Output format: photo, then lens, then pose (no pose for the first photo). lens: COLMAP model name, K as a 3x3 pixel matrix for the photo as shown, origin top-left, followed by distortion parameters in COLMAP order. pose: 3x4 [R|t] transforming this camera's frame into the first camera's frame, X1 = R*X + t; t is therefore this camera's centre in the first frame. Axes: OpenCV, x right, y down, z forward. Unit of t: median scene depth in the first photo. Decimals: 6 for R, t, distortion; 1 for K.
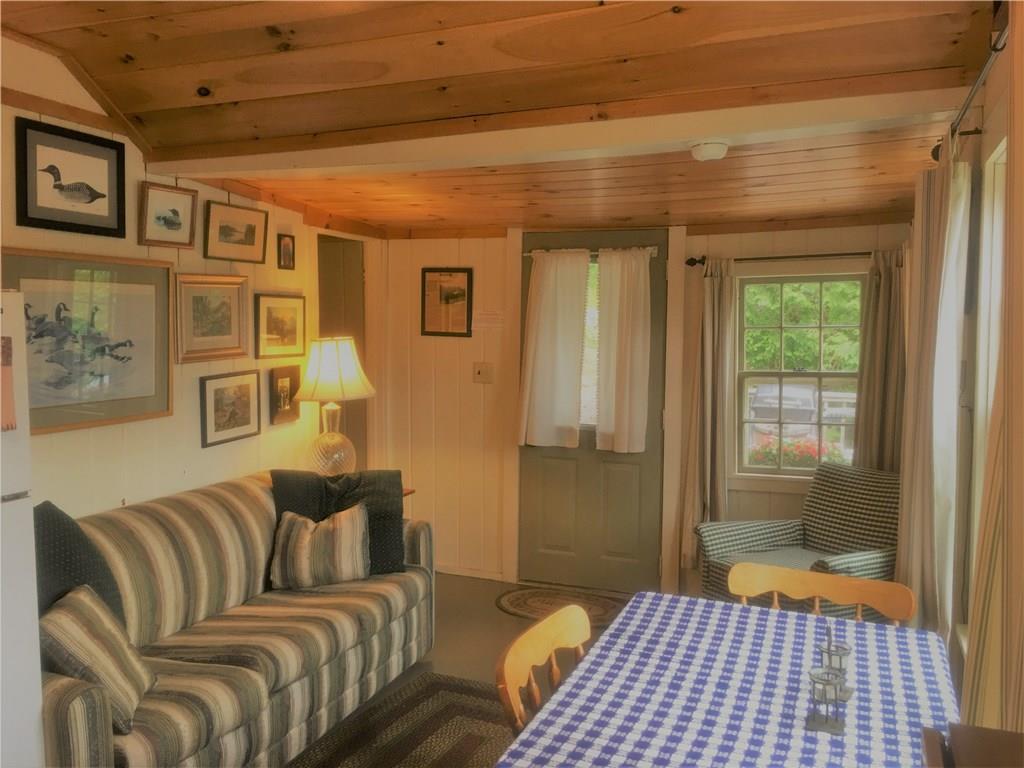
lens RADIAL K [[846.6, 0, 512.9], [0, 846.6, 352.8], [0, 0, 1]] dist [0.005454, -0.006038]
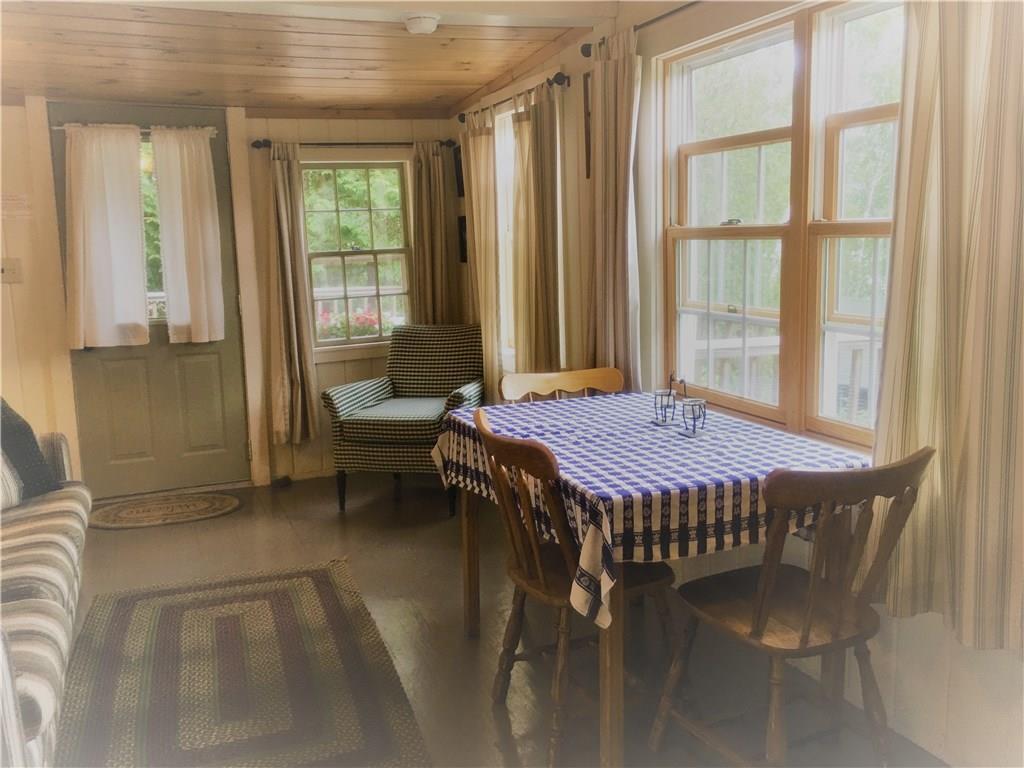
lens RADIAL K [[846.6, 0, 512.9], [0, 846.6, 352.8], [0, 0, 1]] dist [0.005454, -0.006038]
pose [[0.702910, -0.117820, 0.701453, -0.306378], [0.057001, 0.992344, 0.109561, 0.044468], [-0.708991, -0.037028, 0.704244, 0.067997]]
